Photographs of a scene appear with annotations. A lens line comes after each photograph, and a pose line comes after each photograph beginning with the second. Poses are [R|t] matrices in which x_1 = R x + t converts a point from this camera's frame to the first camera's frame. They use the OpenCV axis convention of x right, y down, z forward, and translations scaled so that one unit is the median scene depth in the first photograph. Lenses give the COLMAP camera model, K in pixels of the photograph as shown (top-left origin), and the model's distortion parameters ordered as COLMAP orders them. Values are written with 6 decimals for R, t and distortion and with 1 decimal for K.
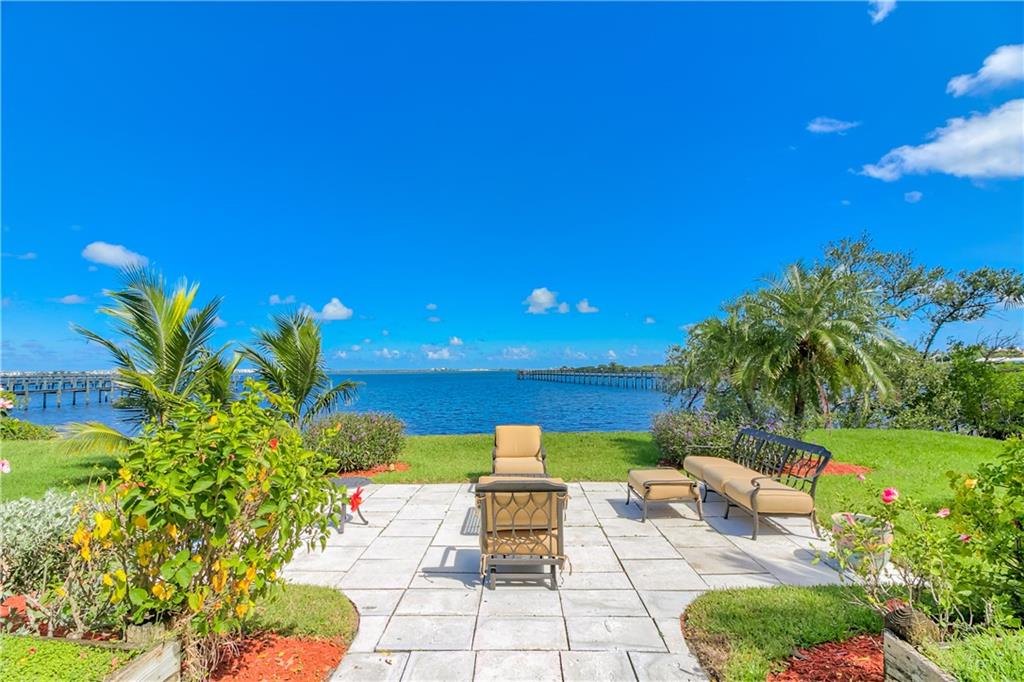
lens RADIAL K [[480.1, 0, 512.0], [0, 480.1, 341.0], [0, 0, 1]] dist [0.001356, -0.000007]
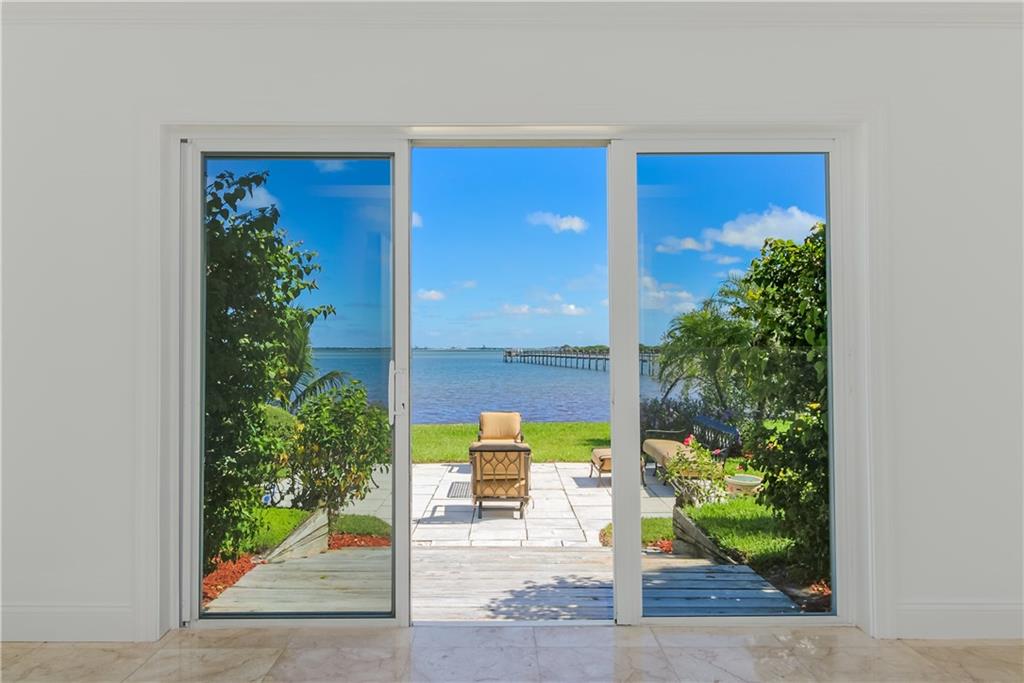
lens RADIAL K [[480.1, 0, 512.0], [0, 480.1, 341.5], [0, 0, 1]] dist [0.001356, -0.000007]
pose [[0.999415, 0.011682, 0.032155, 0.003345], [-0.012412, 0.999668, 0.022595, -0.045459], [-0.031880, -0.022981, 0.999227, -0.358027]]
